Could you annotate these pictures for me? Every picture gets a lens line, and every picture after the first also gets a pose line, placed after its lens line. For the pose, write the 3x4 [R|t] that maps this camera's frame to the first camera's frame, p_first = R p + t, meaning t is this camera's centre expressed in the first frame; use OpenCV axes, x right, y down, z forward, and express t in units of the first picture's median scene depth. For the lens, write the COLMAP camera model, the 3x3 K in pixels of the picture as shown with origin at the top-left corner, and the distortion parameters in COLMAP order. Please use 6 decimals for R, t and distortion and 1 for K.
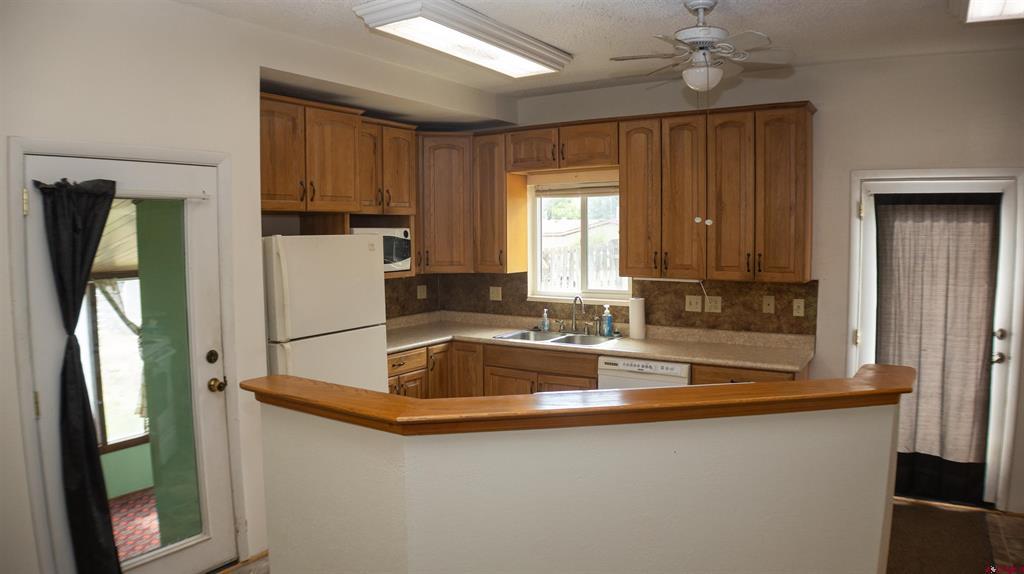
lens RADIAL K [[654.0, 0, 512.0], [0, 654.0, 287.0], [0, 0, 1]] dist [-0.162526, 0.029315]
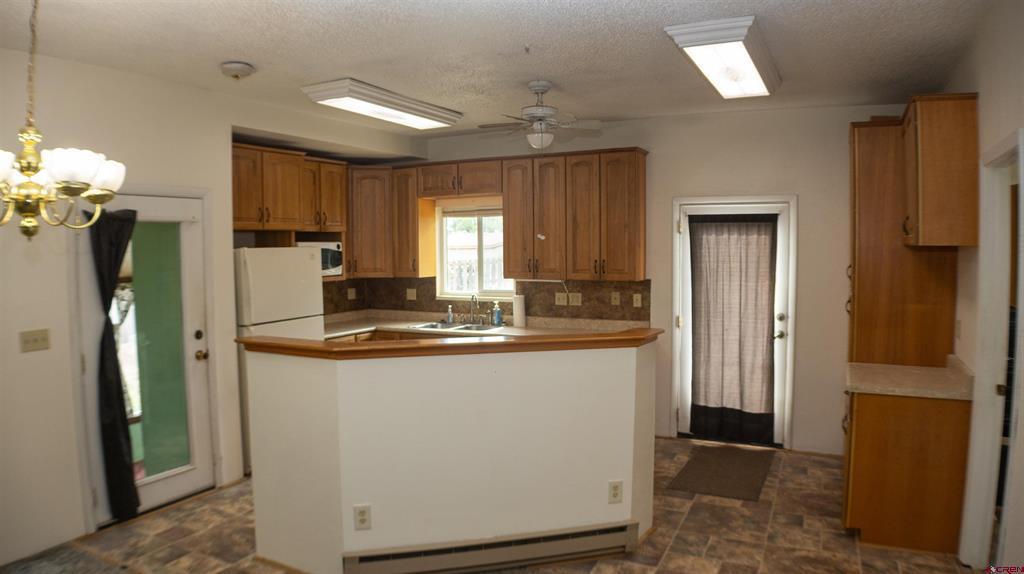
lens RADIAL K [[654.0, 0, 512.0], [0, 654.0, 287.0], [0, 0, 1]] dist [-0.162526, 0.029315]
pose [[0.995112, -0.006913, 0.098510, 0.055491], [0.008726, 0.999800, -0.017984, 0.025772], [-0.098366, 0.018755, 0.994974, -0.323242]]
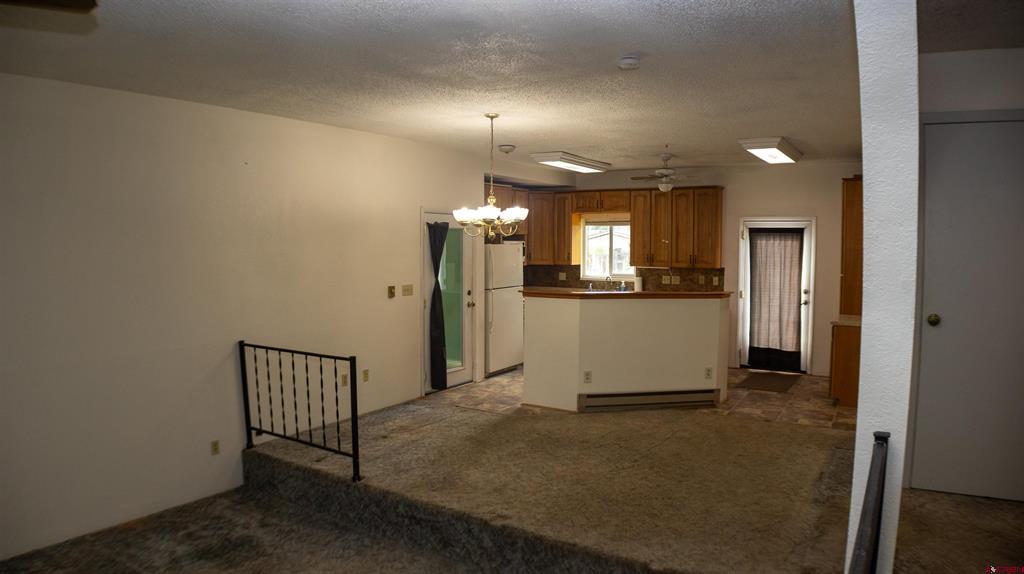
lens RADIAL K [[654.0, 0, 512.0], [0, 654.0, 287.0], [0, 0, 1]] dist [-0.162526, 0.029315]
pose [[0.999929, 0.010244, 0.006162, -0.230589], [-0.010158, 0.999853, -0.013819, 0.086400], [-0.006303, 0.013756, 0.999886, -1.103660]]
